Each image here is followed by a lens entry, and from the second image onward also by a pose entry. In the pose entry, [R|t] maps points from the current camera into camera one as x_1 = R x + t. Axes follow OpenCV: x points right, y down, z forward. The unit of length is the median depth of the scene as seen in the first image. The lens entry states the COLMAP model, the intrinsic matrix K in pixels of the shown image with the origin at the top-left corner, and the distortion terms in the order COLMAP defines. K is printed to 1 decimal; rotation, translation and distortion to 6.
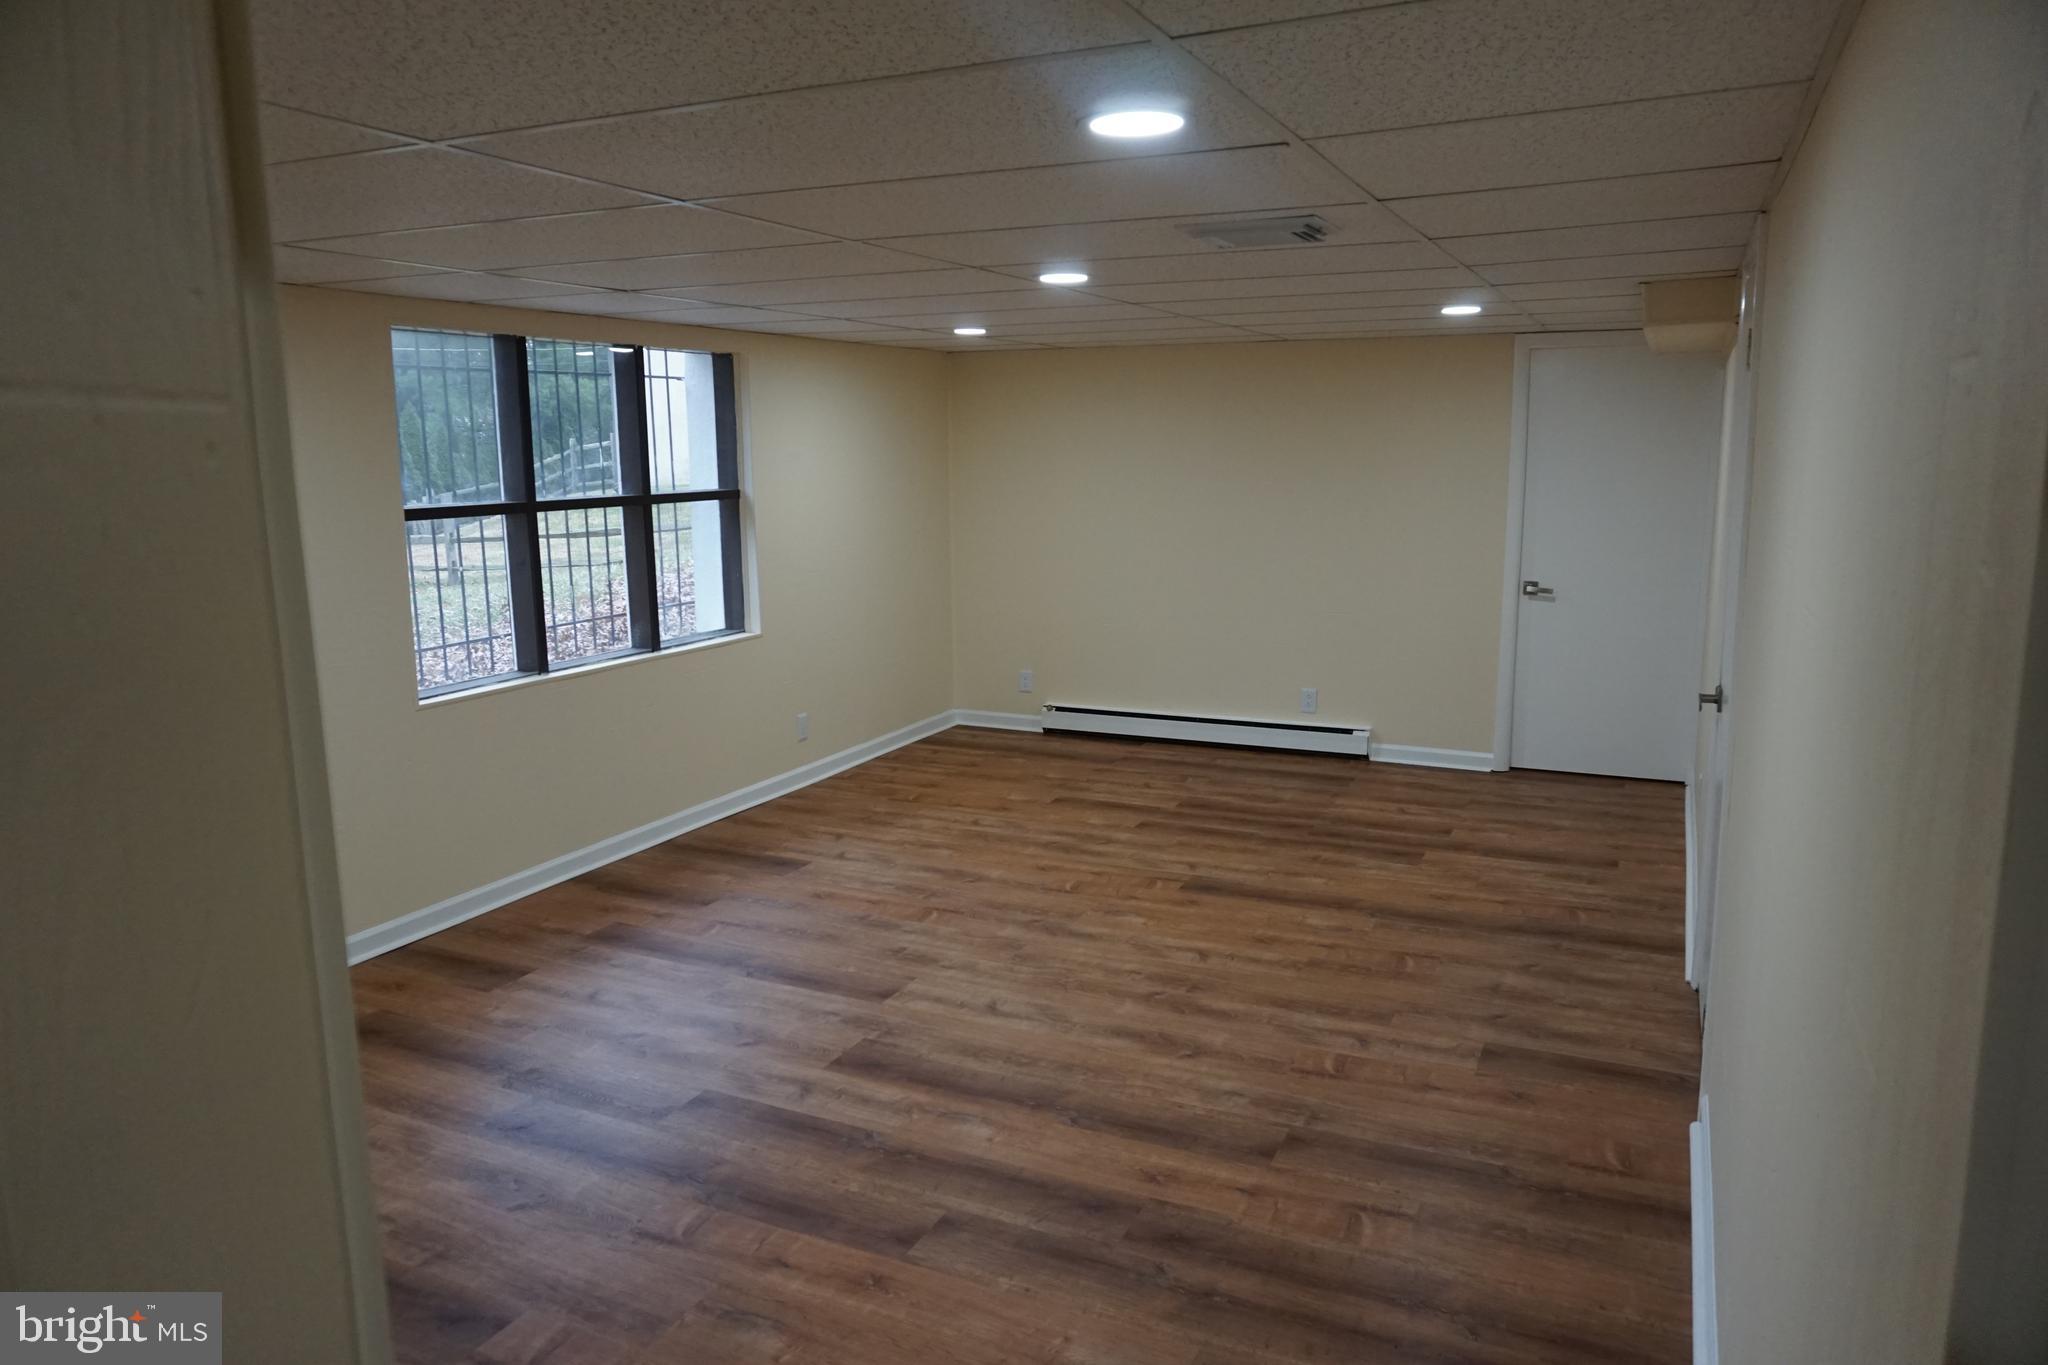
lens RADIAL K [[1364.3, 0, 1017.6], [0, 1364.3, 688.4], [0, 0, 1]] dist [-0.050538, 0.033714]
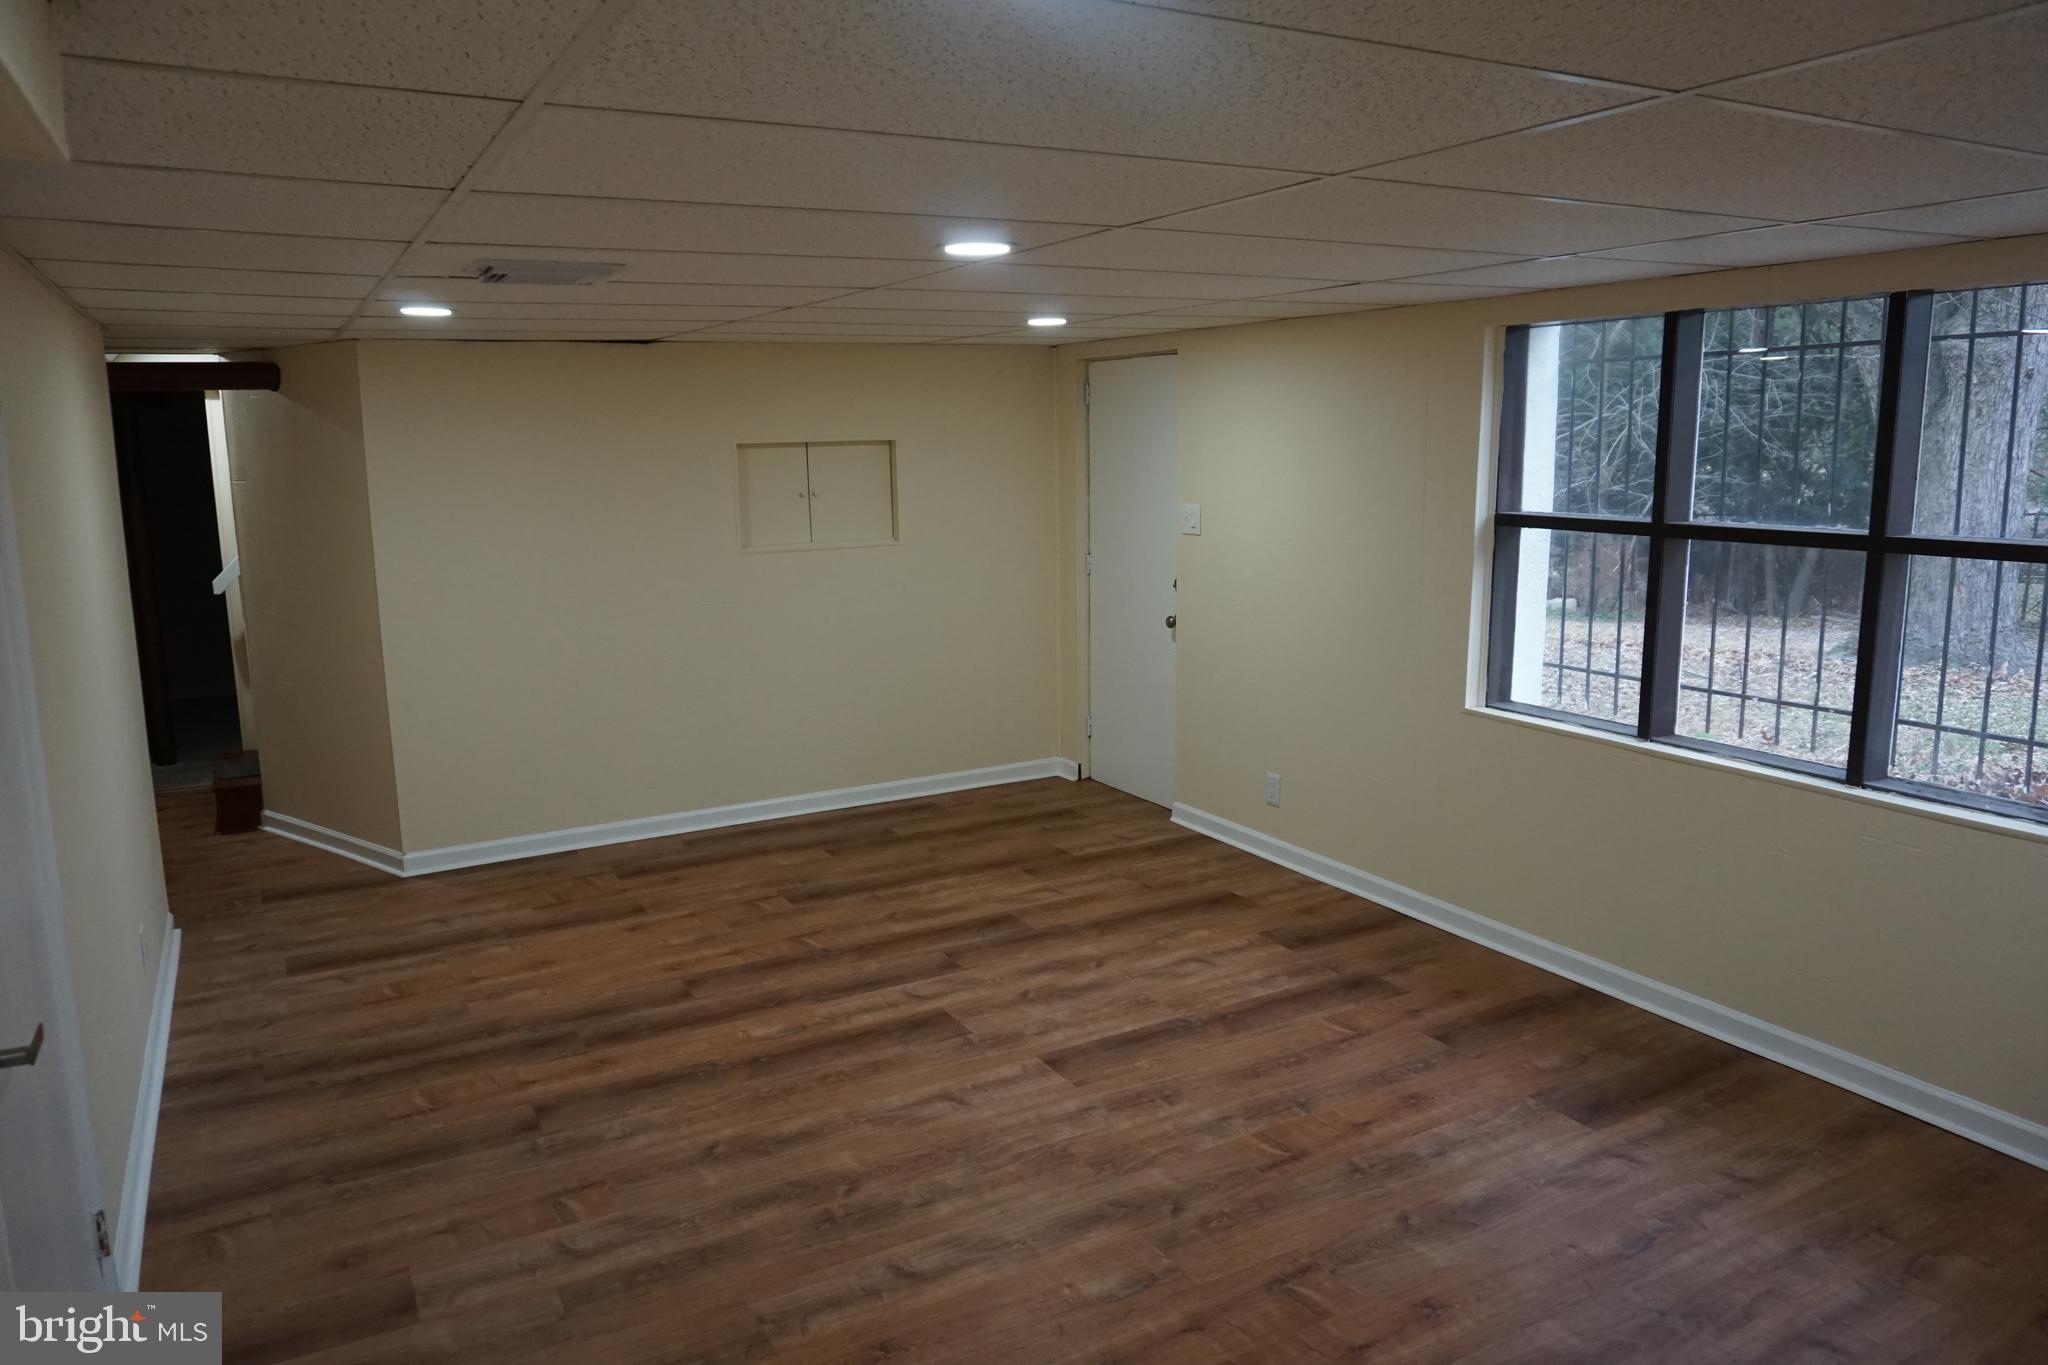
lens RADIAL K [[1364.3, 0, 1017.6], [0, 1364.3, 688.4], [0, 0, 1]] dist [-0.050538, 0.033714]
pose [[-0.571887, 0.172084, -0.802080, 0.625064], [-0.122452, 0.948888, 0.290890, -0.287397], [0.811141, 0.264573, -0.521585, 1.416216]]
